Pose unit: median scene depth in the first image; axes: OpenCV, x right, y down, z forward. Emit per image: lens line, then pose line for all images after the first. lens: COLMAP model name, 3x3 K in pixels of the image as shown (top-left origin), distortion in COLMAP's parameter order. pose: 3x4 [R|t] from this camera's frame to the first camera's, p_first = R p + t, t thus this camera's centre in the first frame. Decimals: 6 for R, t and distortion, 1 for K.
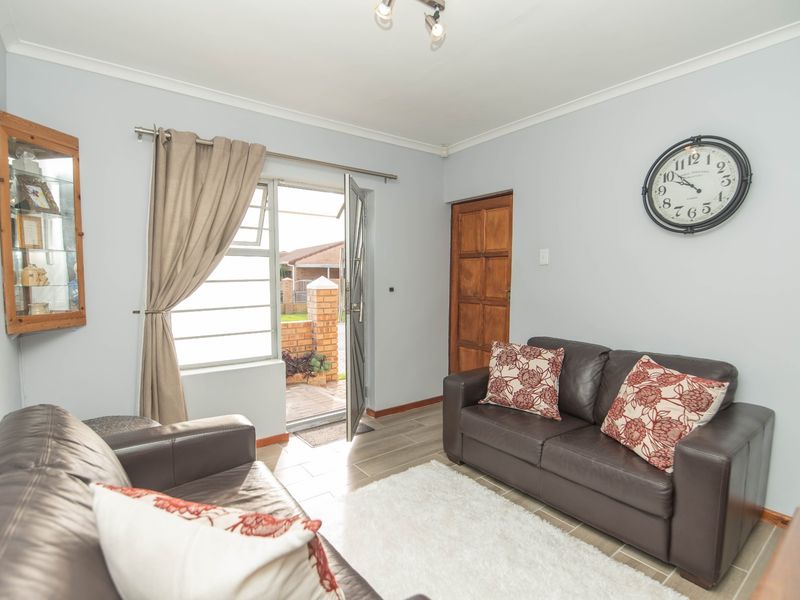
lens RADIAL K [[399.0, 0, 399.8], [0, 399.0, 303.8], [0, 0, 1]] dist [-0.003092, -0.000406]
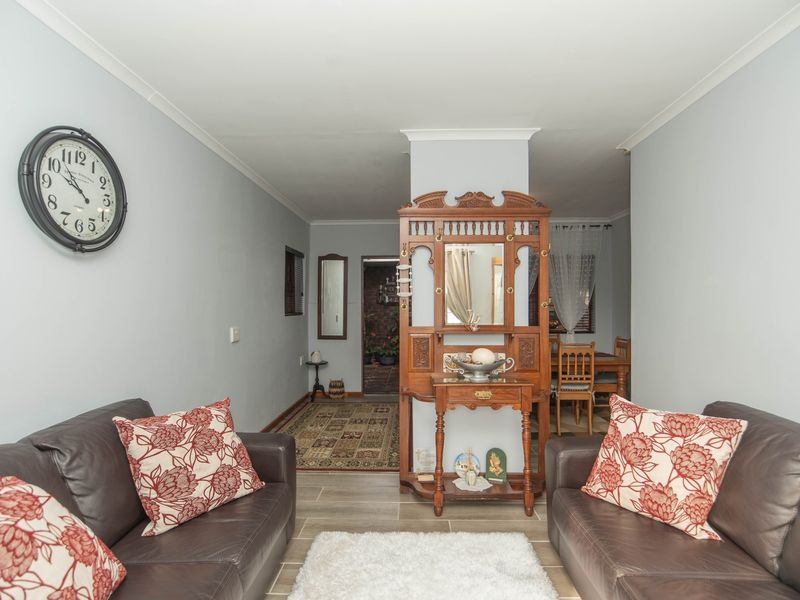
lens RADIAL K [[399.0, 0, 399.2], [0, 399.0, 301.4], [0, 0, 1]] dist [-0.003092, -0.000406]
pose [[-0.762873, -0.007286, 0.646508, -0.248838], [0.031771, 0.998306, 0.048740, -0.099973], [-0.645767, 0.057723, -0.761349, 1.209680]]
